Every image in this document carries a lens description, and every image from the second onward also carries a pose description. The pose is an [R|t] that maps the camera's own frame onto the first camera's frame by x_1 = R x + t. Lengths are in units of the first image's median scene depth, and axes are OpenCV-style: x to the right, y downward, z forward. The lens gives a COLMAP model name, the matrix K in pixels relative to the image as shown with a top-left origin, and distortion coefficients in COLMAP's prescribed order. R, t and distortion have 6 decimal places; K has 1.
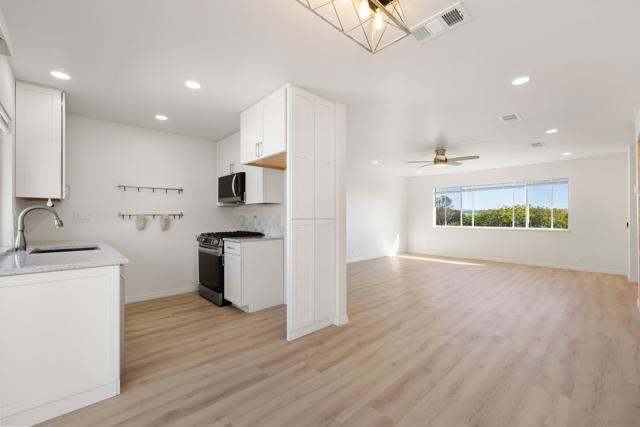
lens RADIAL K [[268.4, 0, 320.4], [0, 268.4, 216.2], [0, 0, 1]] dist [0.001801, -0.000110]
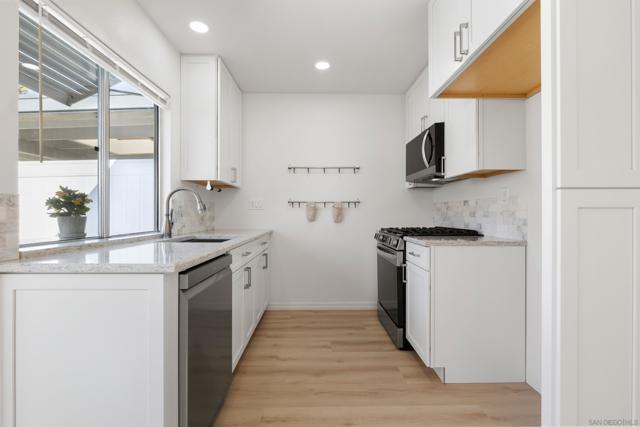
lens RADIAL K [[296.8, 0, 320.0], [0, 296.8, 213.5], [0, 0, 1]] dist [-0.001497, -0.000125]
pose [[0.742175, -0.000070, -0.670206, -0.057037], [0.000352, 1.000000, 0.000286, 0.029195], [0.670206, -0.000447, 0.742175, 0.369894]]
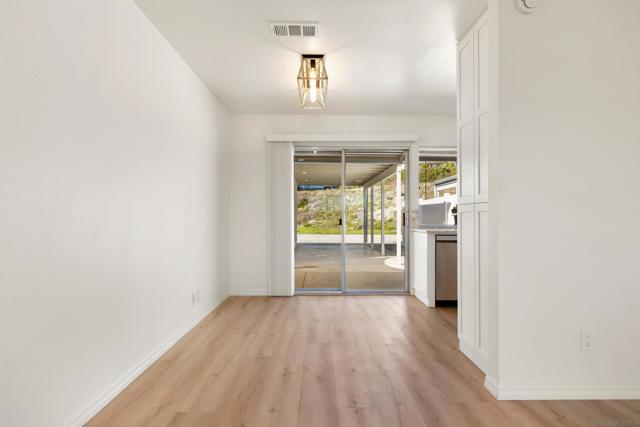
lens RADIAL K [[348.0, 0, 321.3], [0, 348.0, 211.8], [0, 0, 1]] dist [0.000608, 0.000355]
pose [[-0.665841, -0.010390, -0.746021, 0.679295], [-0.002836, 0.999931, -0.011394, 0.029533], [0.746088, -0.005471, -0.665825, 0.965404]]
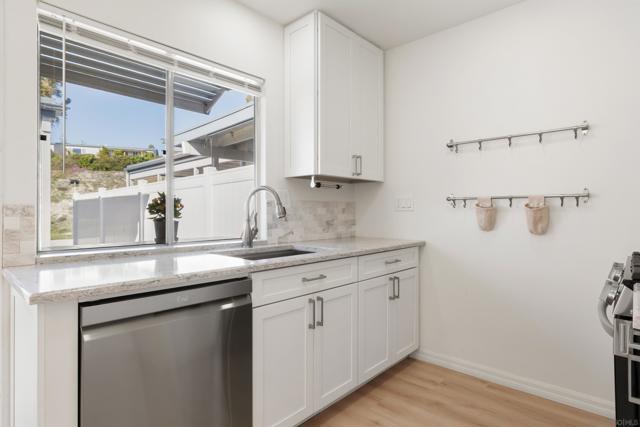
lens RADIAL K [[348.0, 0, 321.3], [0, 348.0, 211.8], [0, 0, 1]] dist [0.000608, 0.000355]
pose [[0.084303, 0.001022, -0.996440, -0.082055], [0.002348, 0.999996, 0.001224, 0.017830], [0.996437, -0.002443, 0.084301, 0.673540]]
